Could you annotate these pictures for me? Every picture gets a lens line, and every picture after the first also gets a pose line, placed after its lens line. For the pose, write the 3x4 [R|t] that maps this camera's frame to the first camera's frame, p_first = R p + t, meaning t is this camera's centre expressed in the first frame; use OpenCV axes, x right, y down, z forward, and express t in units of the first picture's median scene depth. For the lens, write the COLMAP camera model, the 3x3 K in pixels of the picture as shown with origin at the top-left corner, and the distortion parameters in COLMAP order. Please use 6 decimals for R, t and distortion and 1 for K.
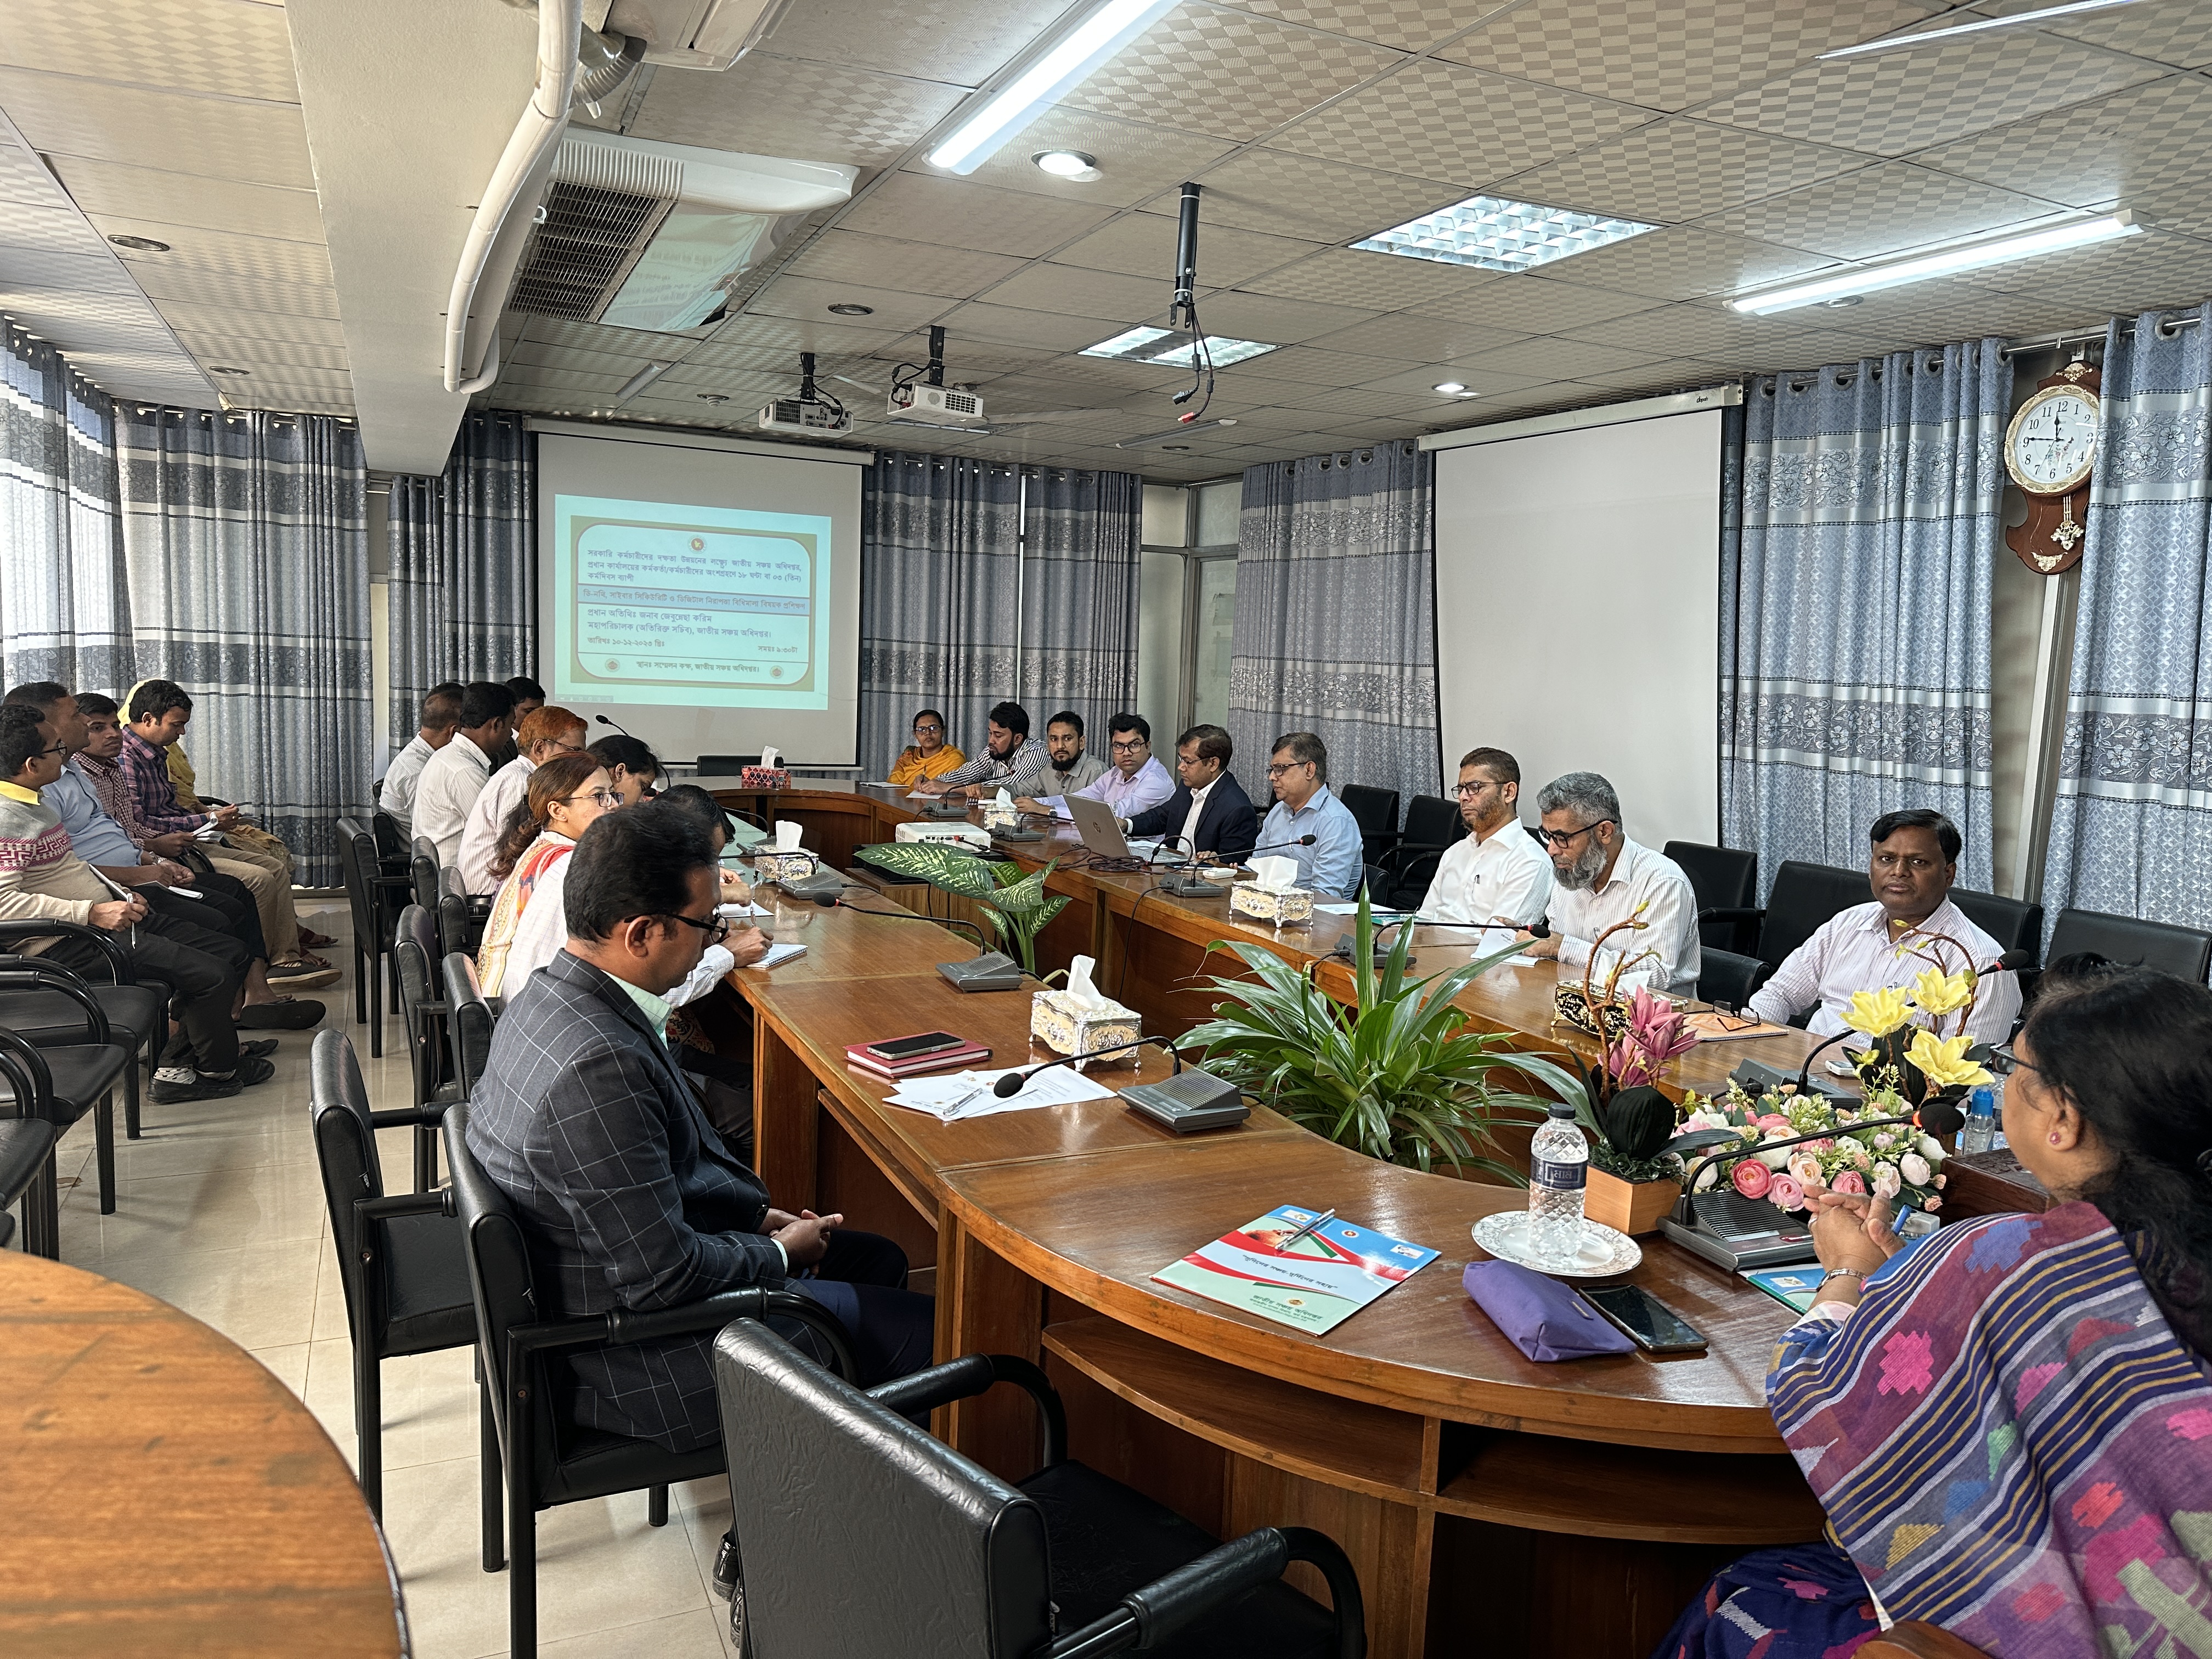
lens RADIAL K [[1573.5, 0, 1106.0], [0, 1573.5, 829.5], [0, 0, 1]] dist [0.085286, -0.147343]
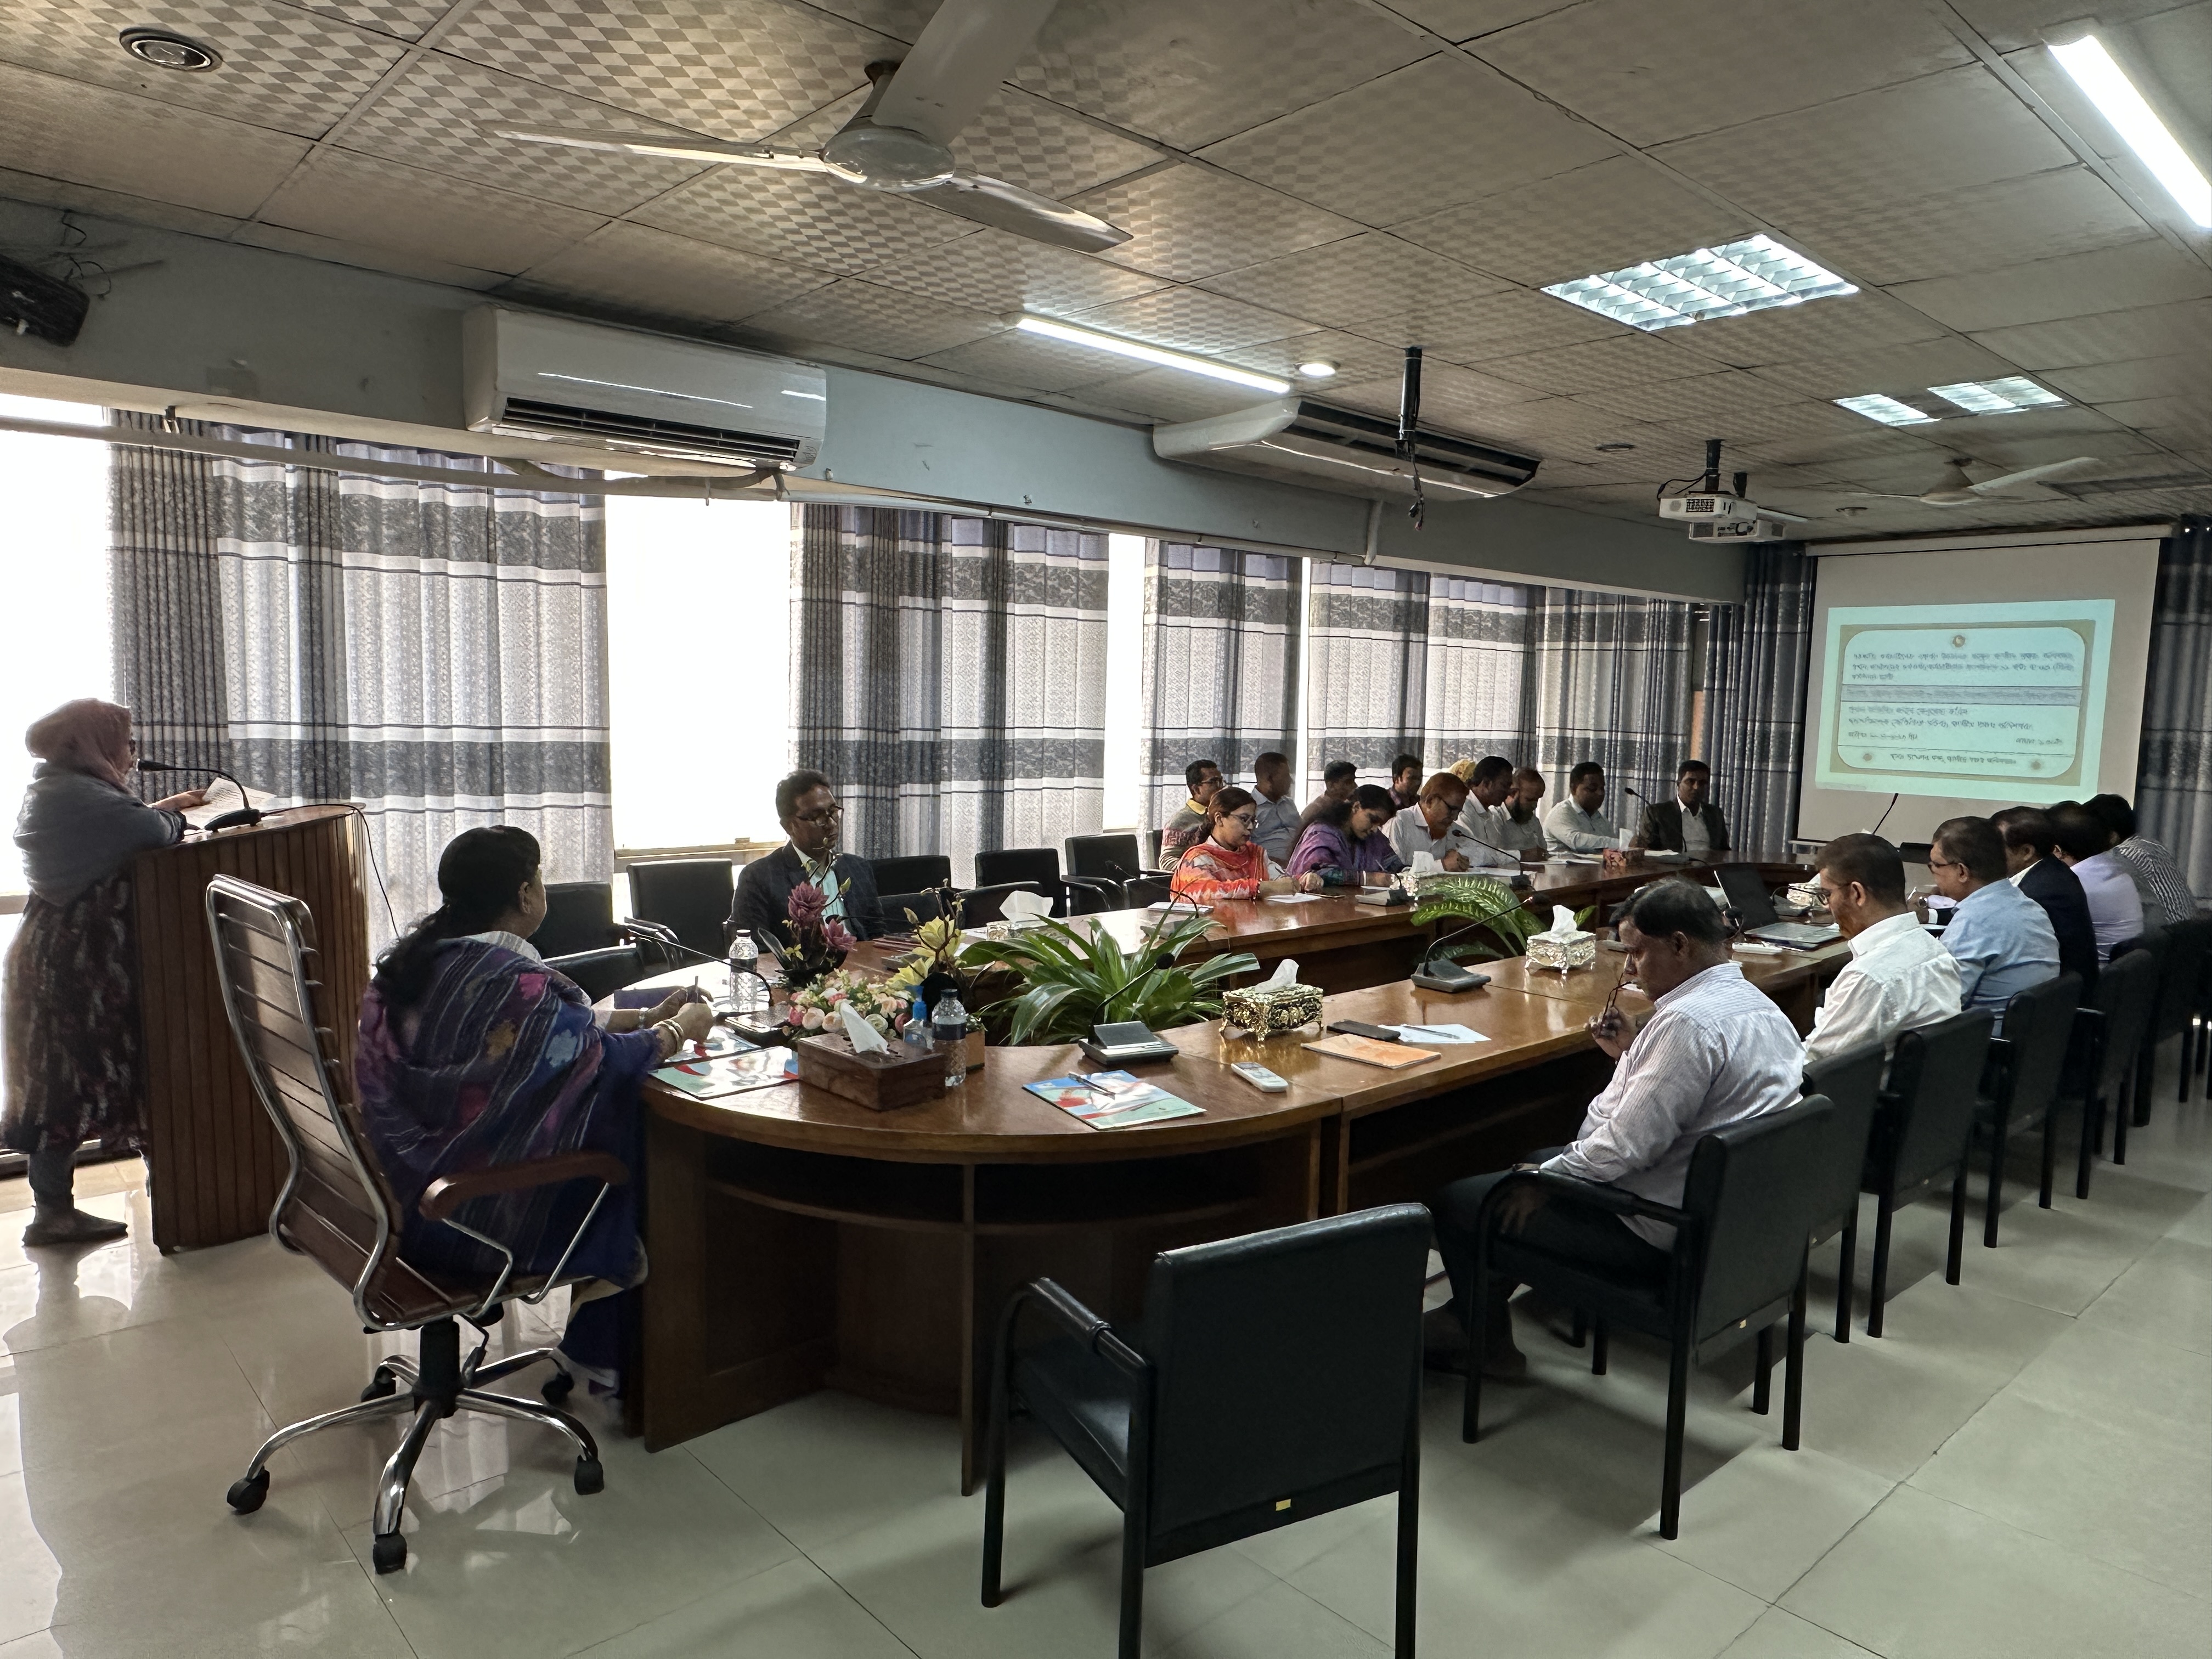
lens RADIAL K [[1440.0, 0, 1103.3], [0, 1440.0, 840.7], [0, 0, 1]] dist [-0.004822, 0.078974]
pose [[0.320325, 0.060432, -0.945378, 0.478785], [-0.124331, 0.992012, 0.021286, -0.001584], [0.939113, 0.110722, 0.325280, 0.187624]]
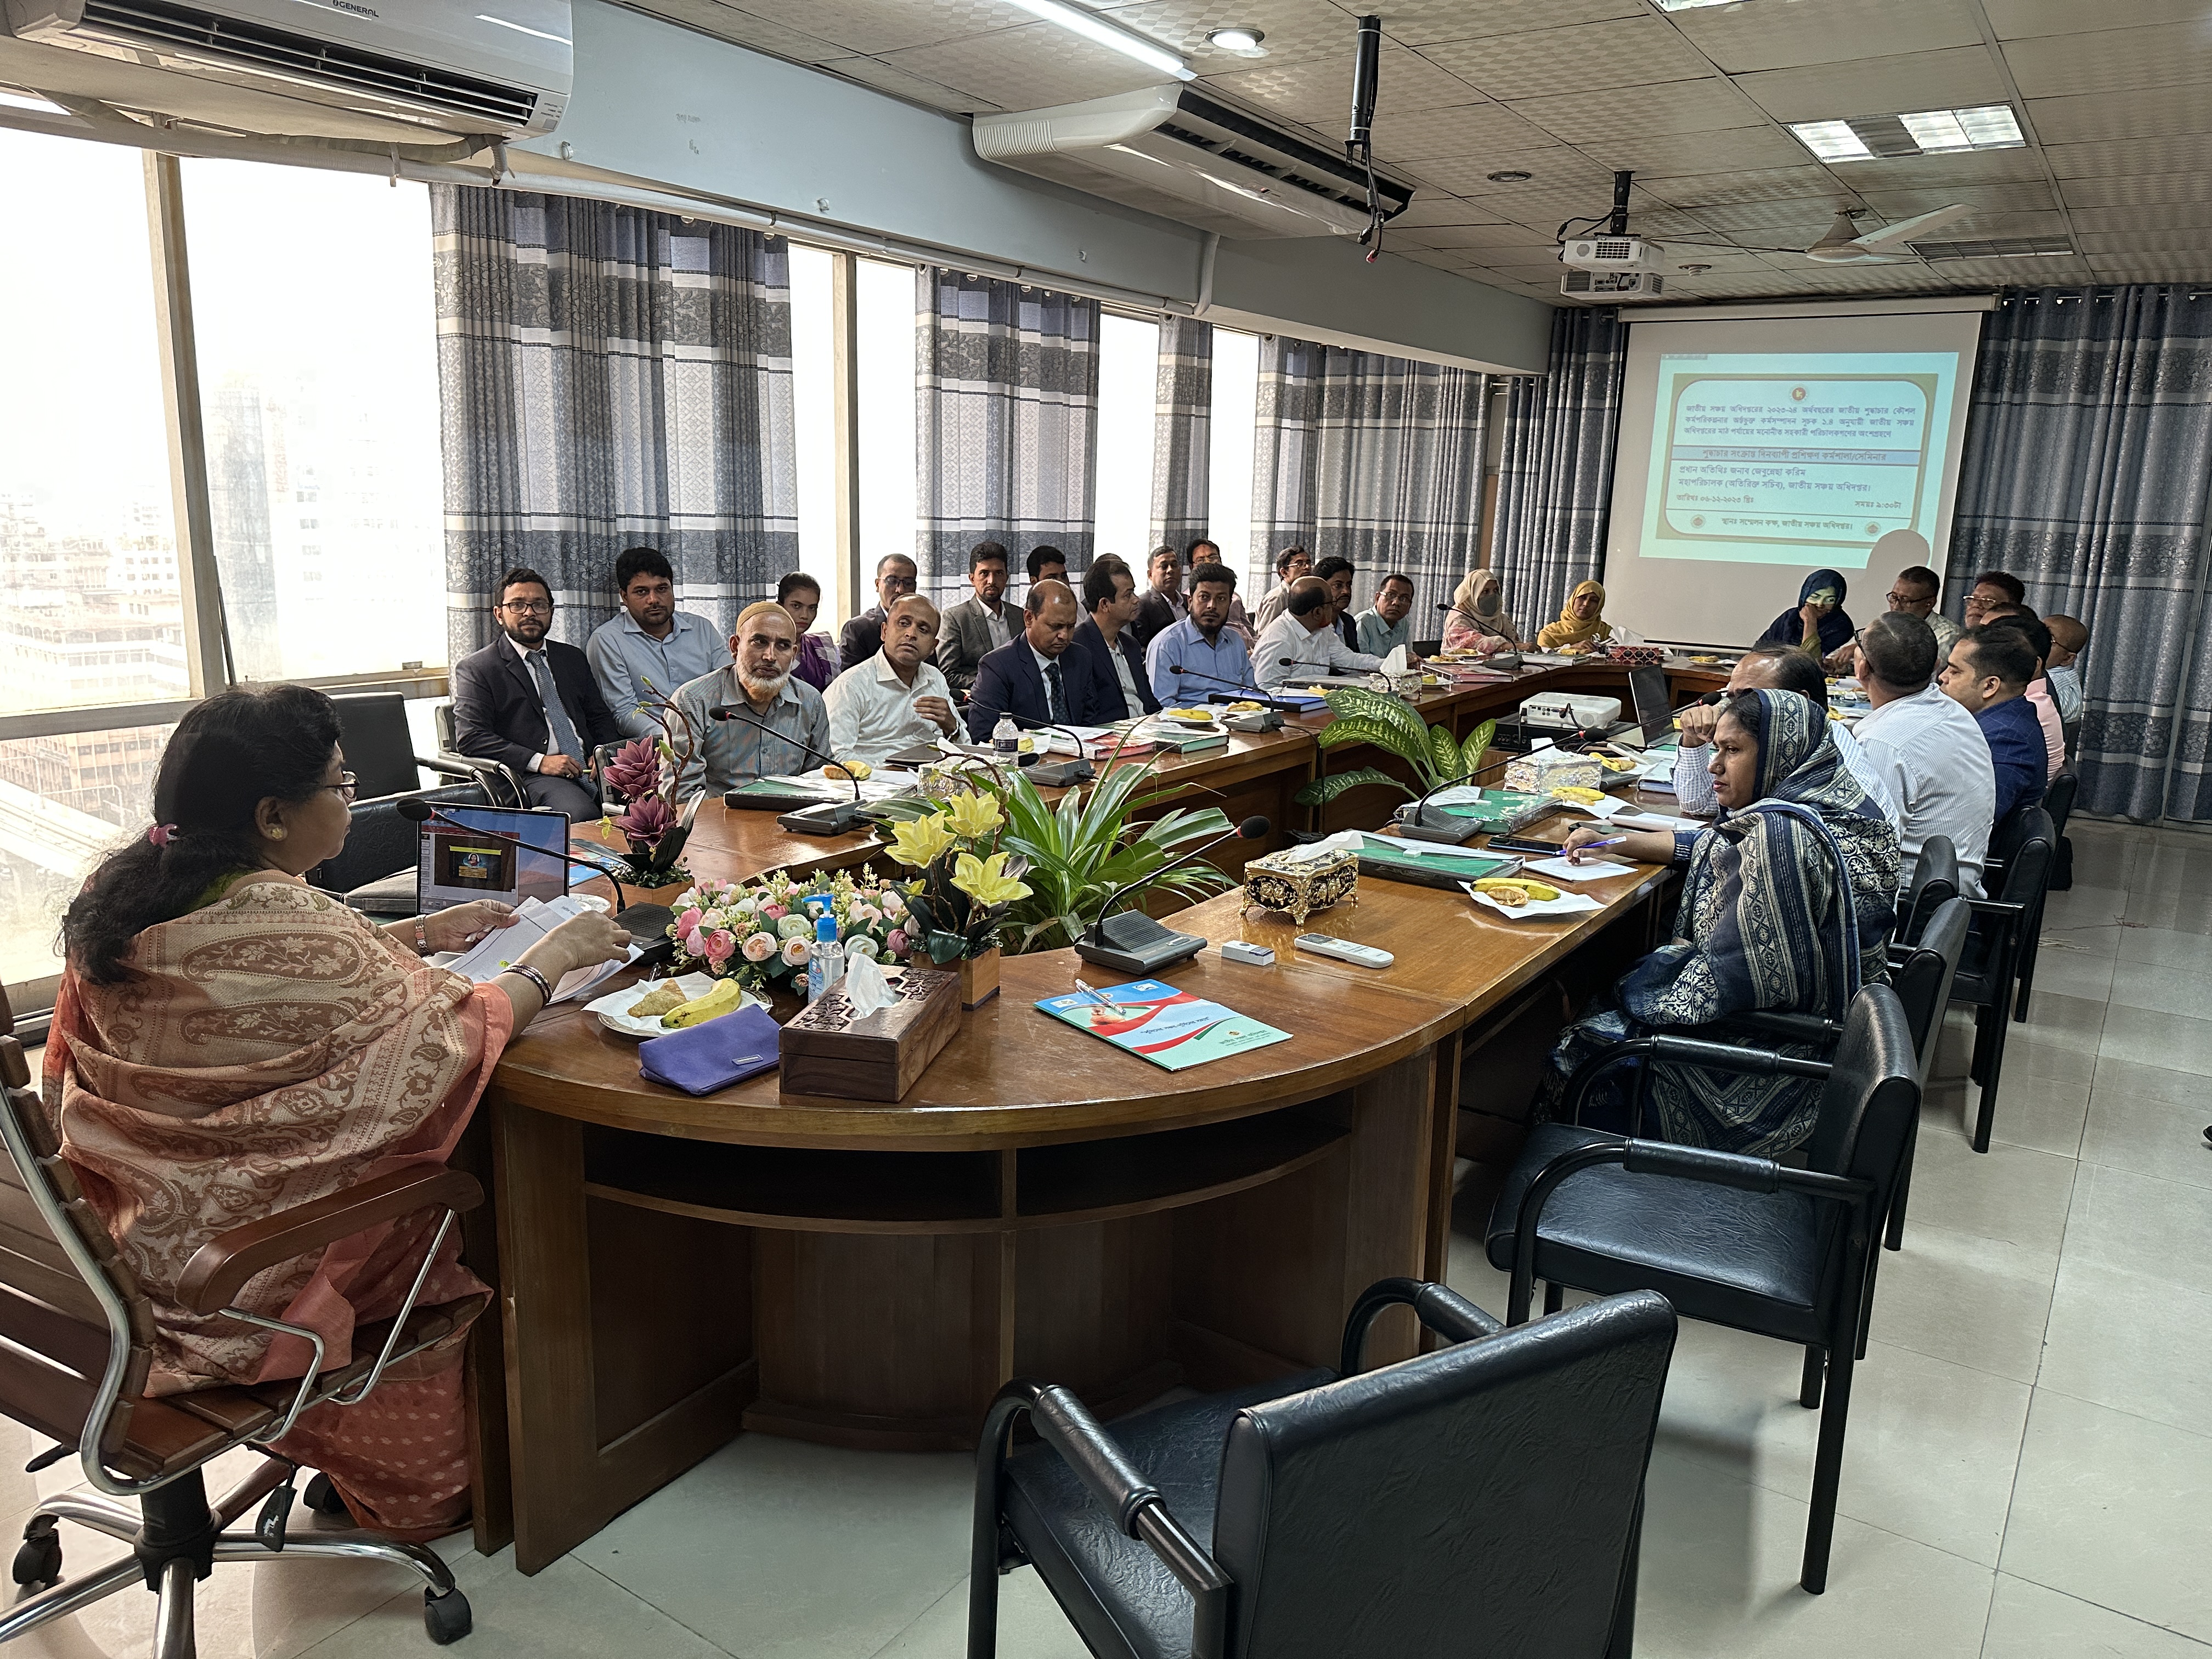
lens RADIAL K [[1566.0, 0, 1105.4], [0, 1566.0, 818.4], [0, 0, 1]] dist [0.142747, -0.151701]
pose [[0.534938, 0.146070, -0.832169, 0.380282], [-0.108749, 0.988653, 0.103631, 0.002600], [0.837863, 0.035062, 0.544753, 0.142063]]
